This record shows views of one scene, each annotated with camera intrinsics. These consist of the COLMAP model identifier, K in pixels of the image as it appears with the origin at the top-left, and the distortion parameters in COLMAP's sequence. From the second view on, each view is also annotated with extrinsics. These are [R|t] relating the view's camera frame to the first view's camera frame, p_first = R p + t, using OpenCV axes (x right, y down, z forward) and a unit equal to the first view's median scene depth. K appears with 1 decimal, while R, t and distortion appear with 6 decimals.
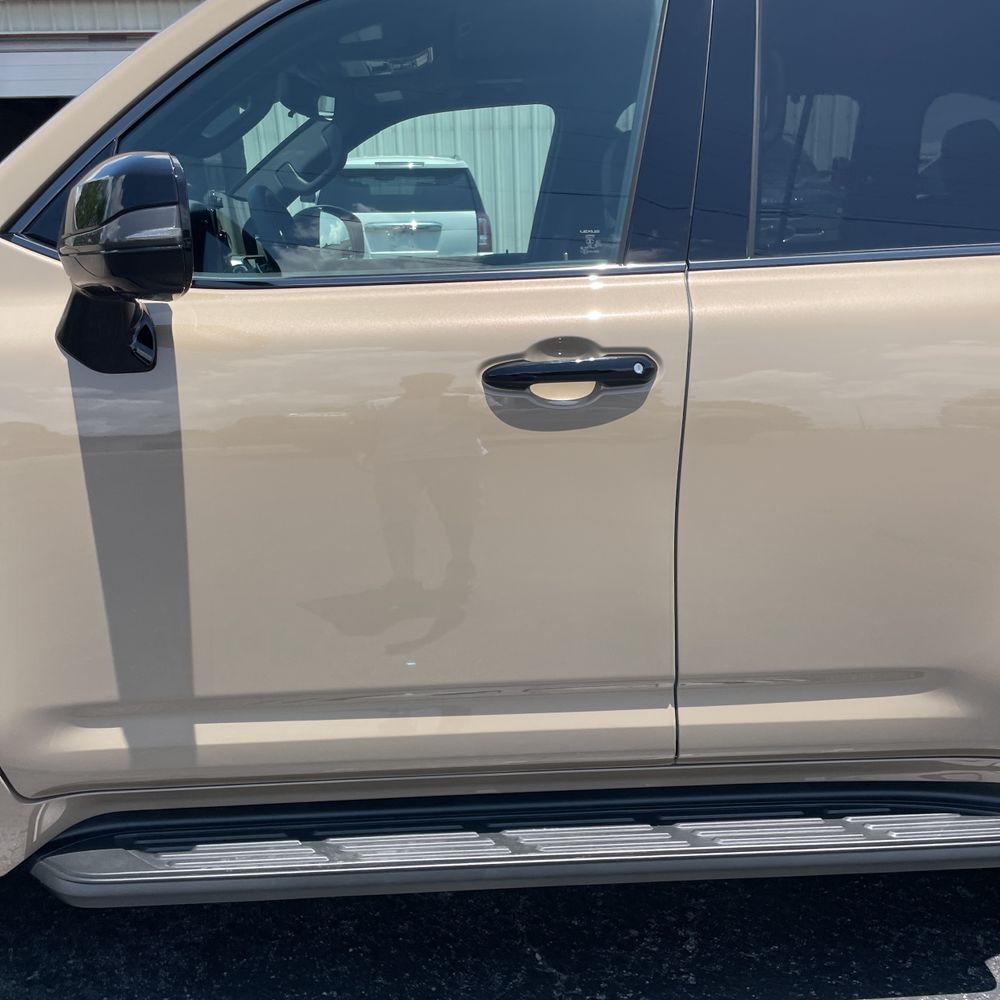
lens RADIAL K [[1023.8, 0, 502.2], [0, 1023.8, 492.6], [0, 0, 1]] dist [0.028475, 0.000000]
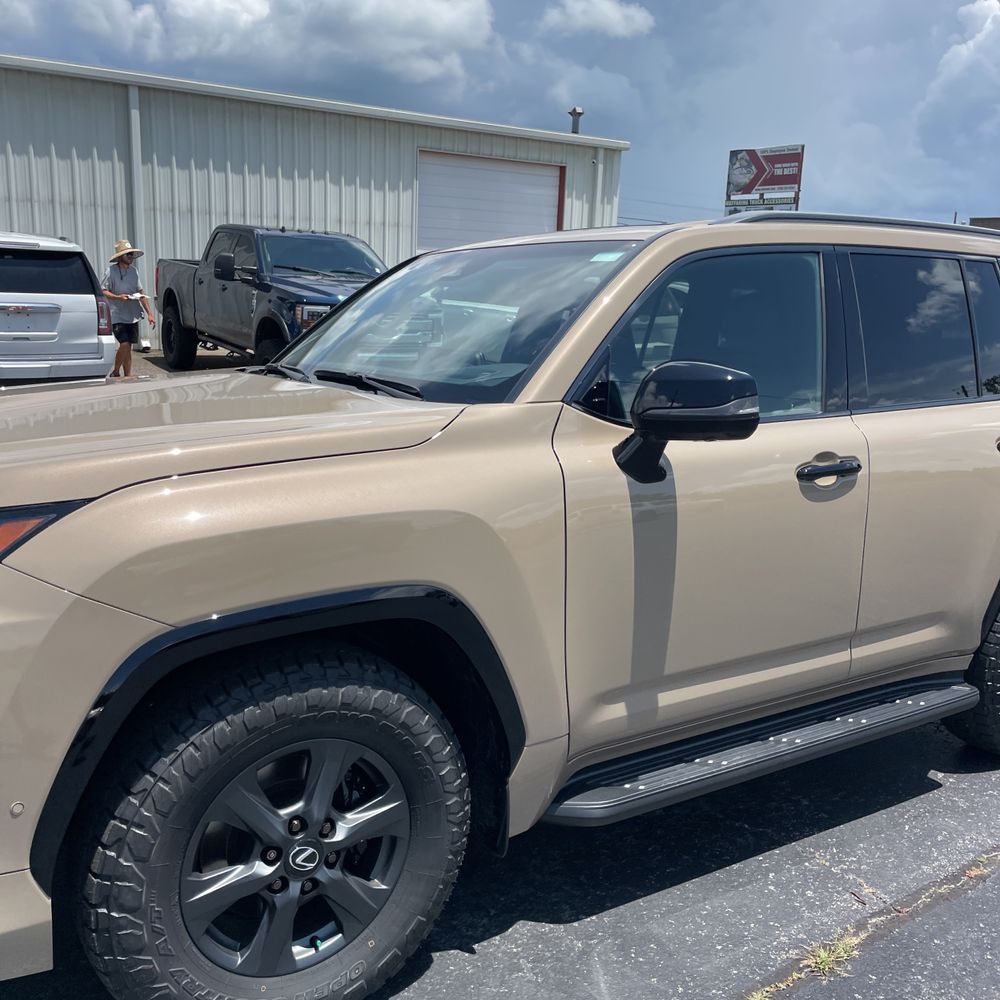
lens RADIAL K [[1023.8, 0, 502.4], [0, 1023.8, 495.2], [0, 0, 1]] dist [0.028475, 0.000000]
pose [[0.854674, -0.047094, 0.517024, -0.707014], [0.080219, 0.995896, -0.041895, -0.020392], [-0.512929, 0.077282, 0.854945, -0.149184]]
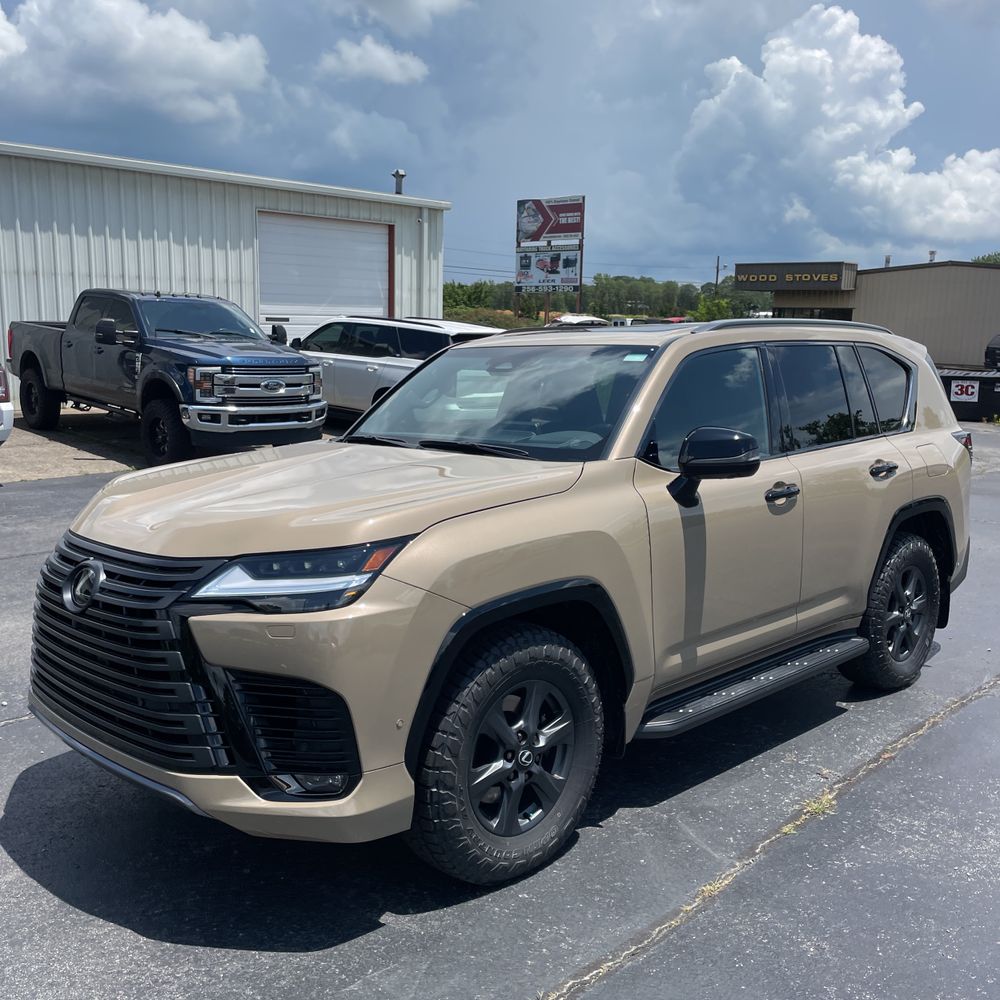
lens RADIAL K [[1023.8, 0, 491.9], [0, 1023.8, 509.6], [0, 0, 1]] dist [0.028475, 0.000000]
pose [[0.740442, -0.076387, 0.667765, -1.197648], [0.143033, 0.988671, -0.045504, -0.030276], [-0.656724, 0.129206, 0.742980, -0.279636]]
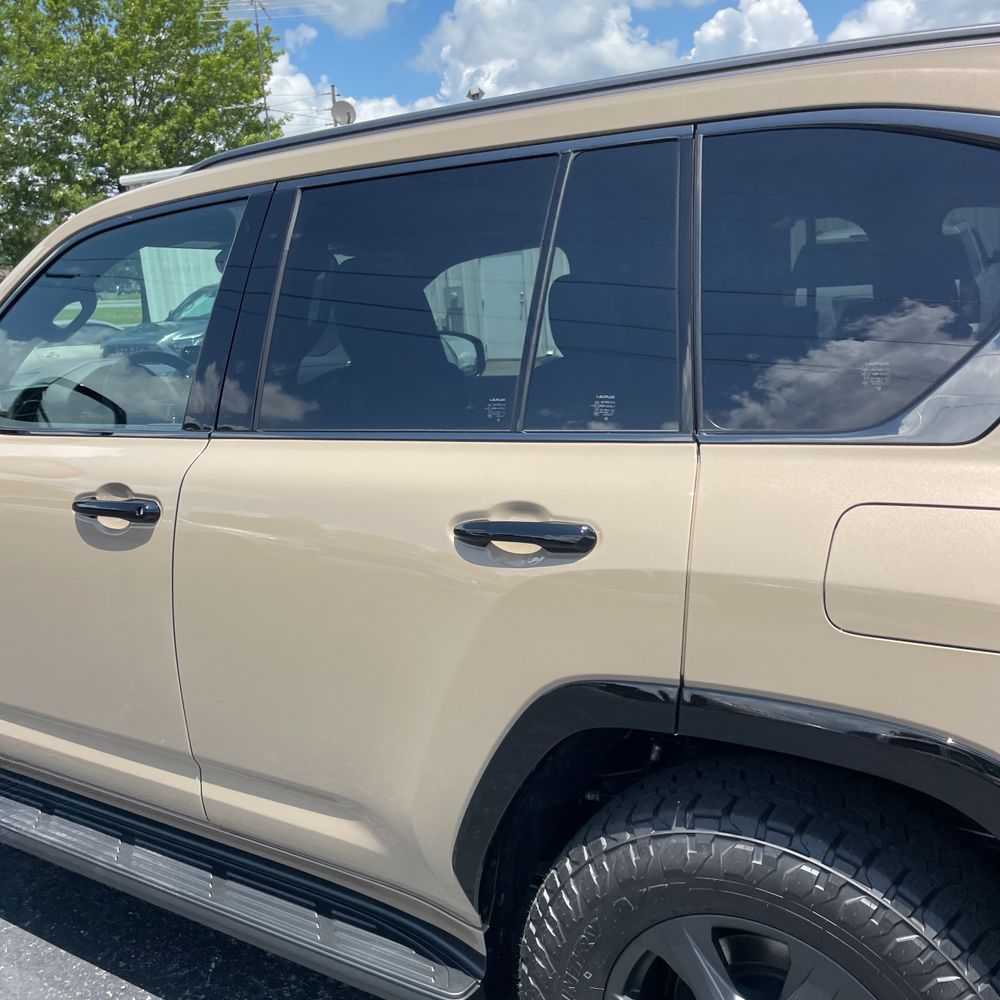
lens RADIAL K [[1023.8, 0, 499.8], [0, 1023.8, 500.6], [0, 0, 1]] dist [0.028475, 0.000000]
pose [[0.819225, 0.098151, -0.565010, 0.623906], [-0.121460, 0.992589, -0.003681, -0.092242], [0.560462, 0.071642, 0.825076, 0.078150]]
